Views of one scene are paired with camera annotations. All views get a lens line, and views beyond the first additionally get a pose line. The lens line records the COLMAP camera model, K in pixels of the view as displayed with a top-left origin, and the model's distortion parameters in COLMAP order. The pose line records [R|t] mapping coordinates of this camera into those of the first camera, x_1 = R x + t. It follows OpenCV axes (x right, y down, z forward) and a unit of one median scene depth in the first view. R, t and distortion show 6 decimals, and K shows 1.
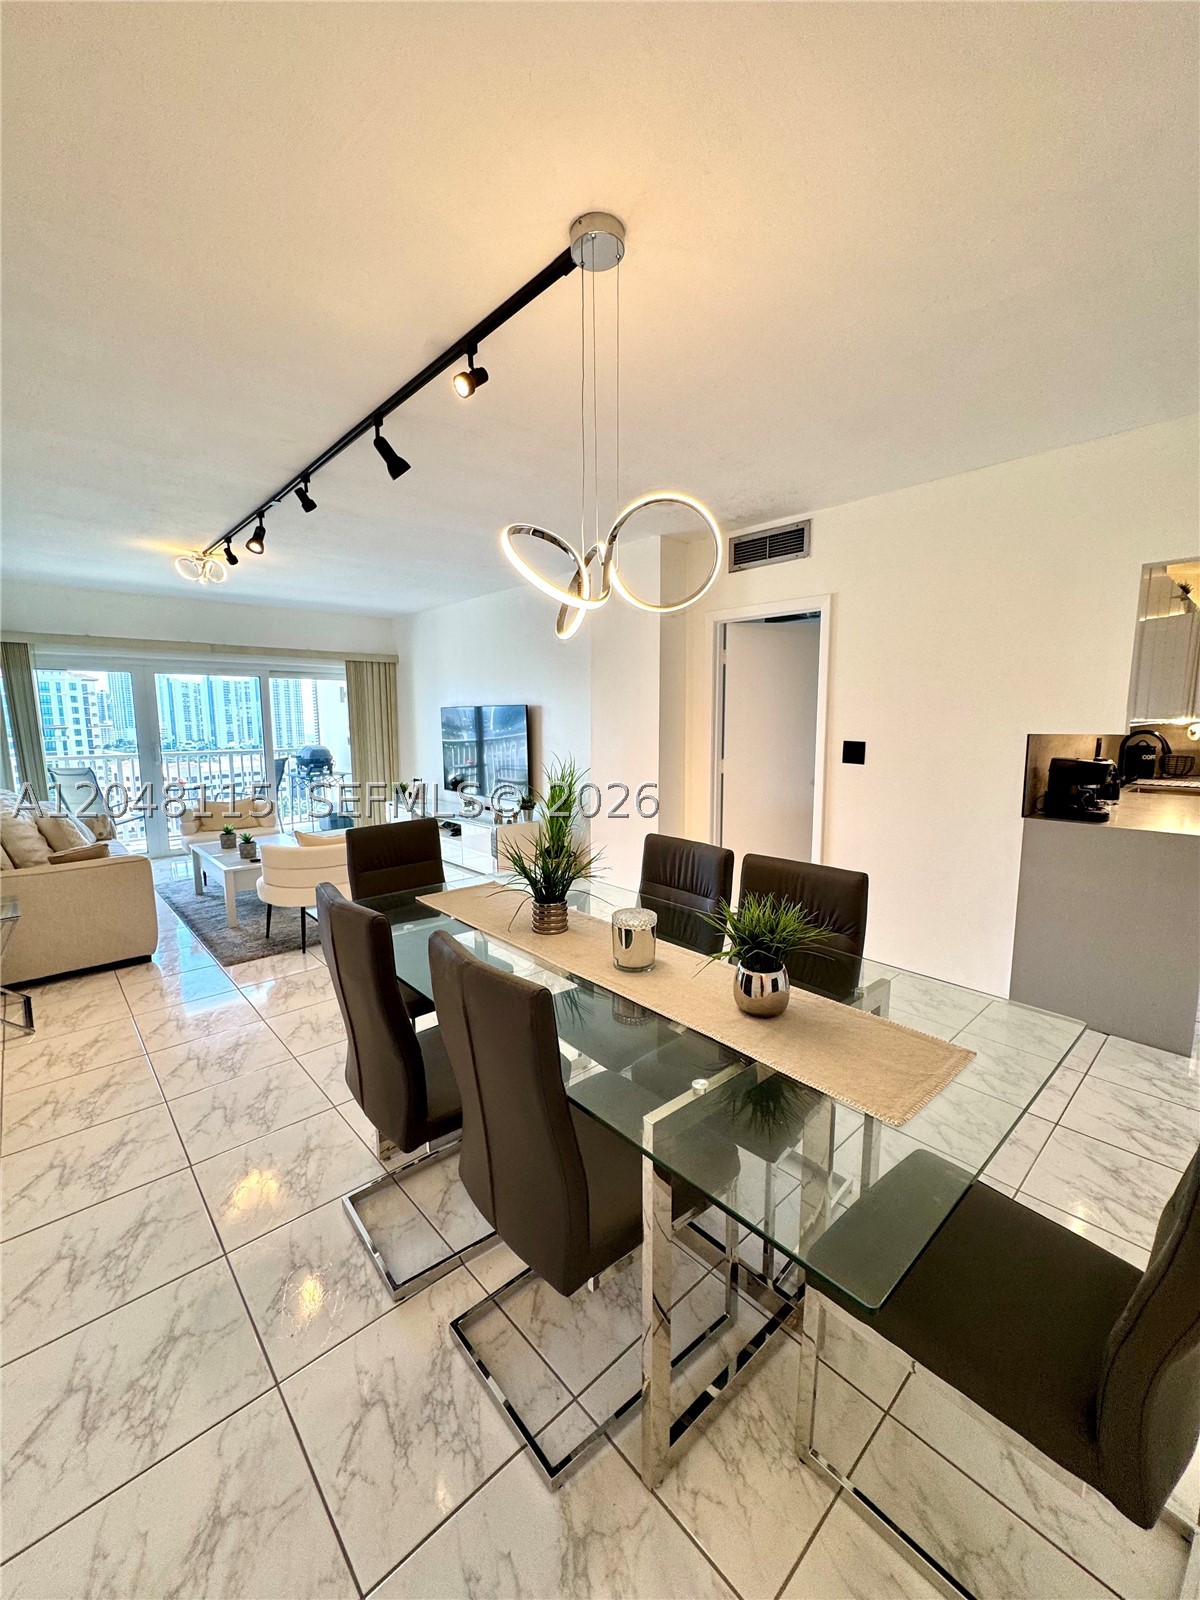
lens RADIAL K [[639.5, 0, 607.3], [0, 639.5, 796.6], [0, 0, 1]] dist [-0.000727, 0.000330]
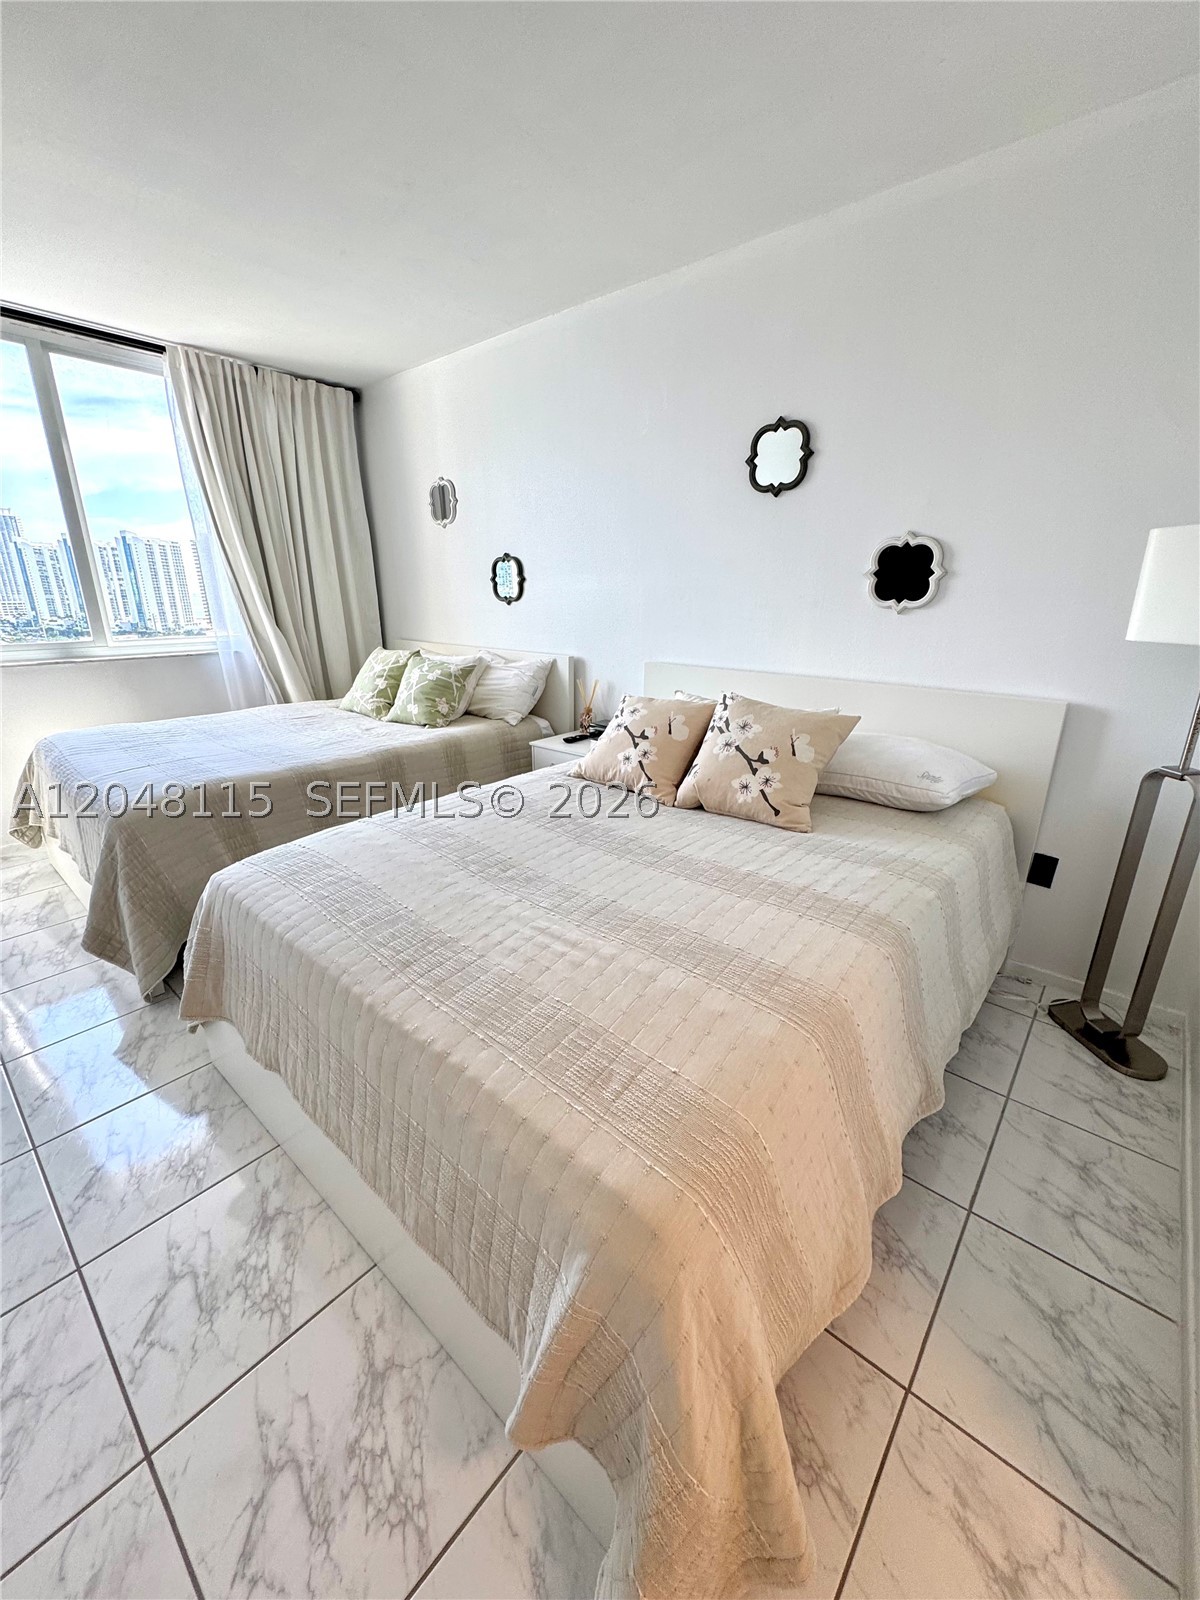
lens RADIAL K [[639.5, 0, 604.2], [0, 639.5, 795.7], [0, 0, 1]] dist [-0.000727, 0.000330]
pose [[0.993527, -0.027662, 0.110177, -0.040391], [0.007149, 0.983201, 0.182384, 0.015881], [-0.113371, -0.180416, 0.977035, 0.342653]]
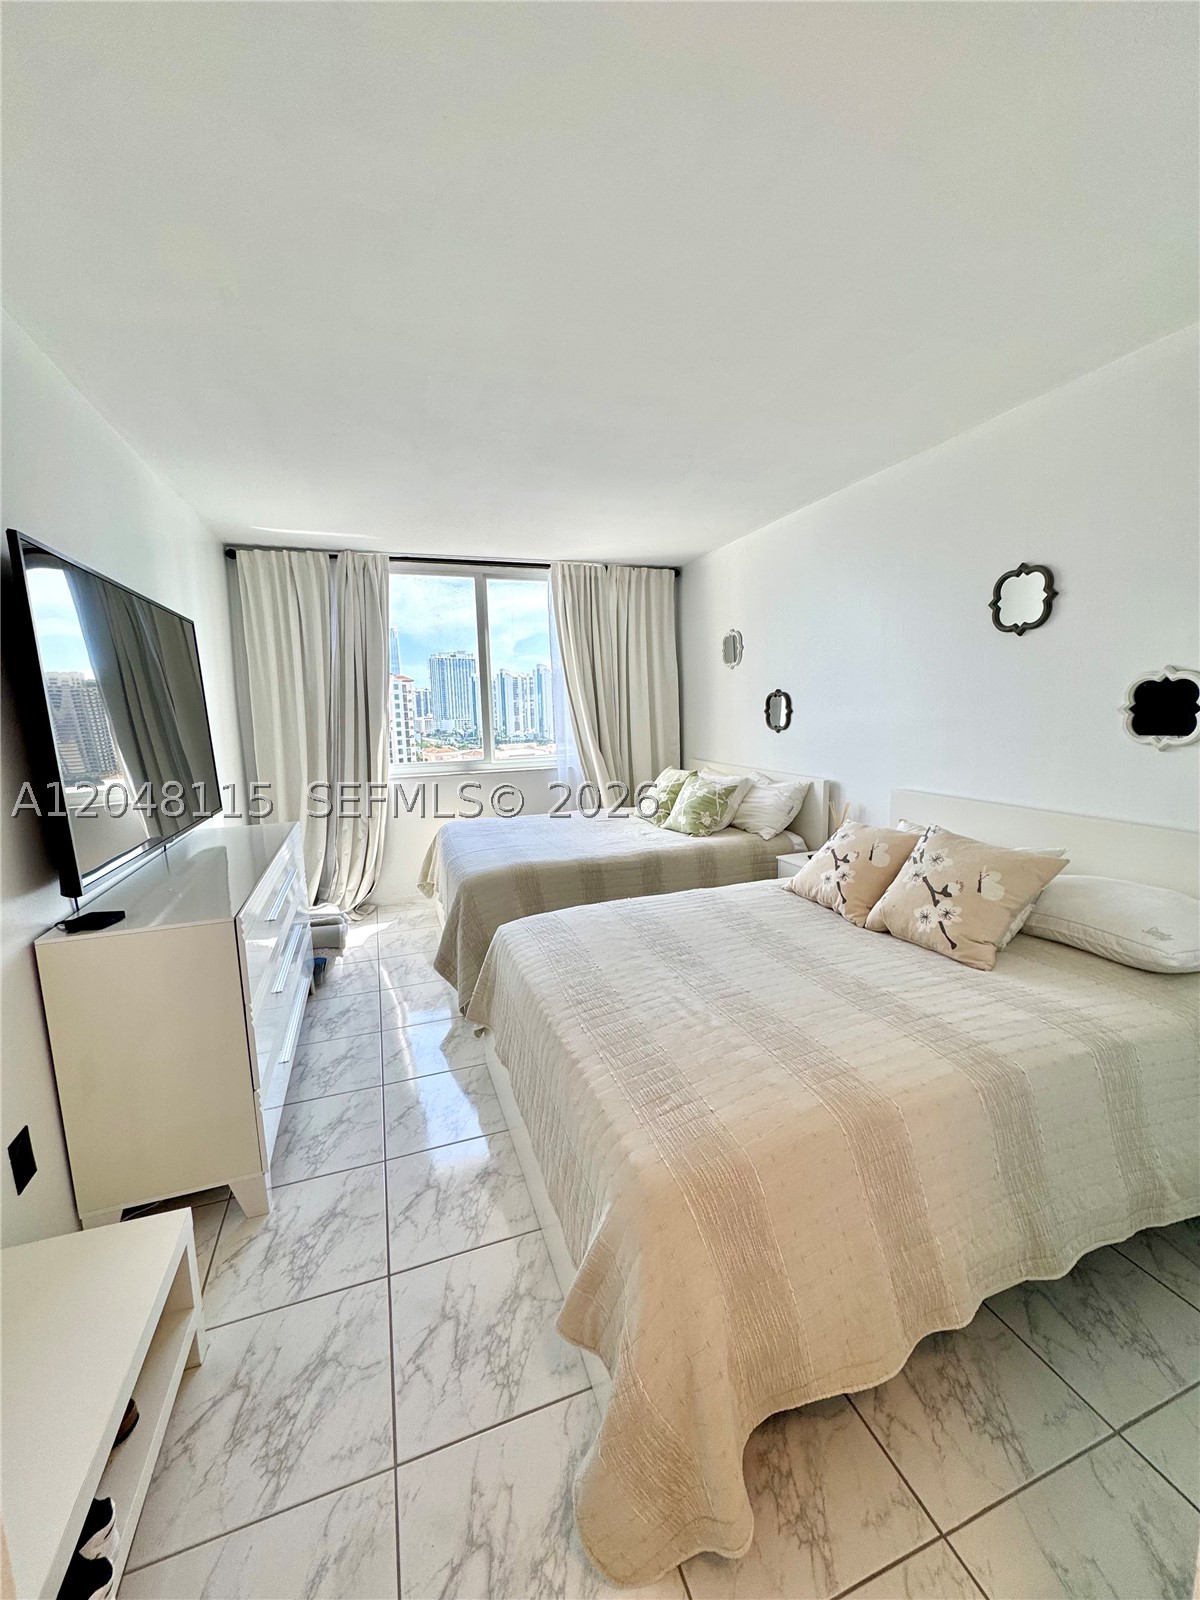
lens RADIAL K [[639.5, 0, 604.3], [0, 639.5, 796.0], [0, 0, 1]] dist [-0.000727, 0.000330]
pose [[0.921891, 0.034464, -0.385914, 0.307620], [-0.027402, 0.999341, 0.023786, -0.037821], [0.386479, -0.011353, 0.922228, 0.041434]]
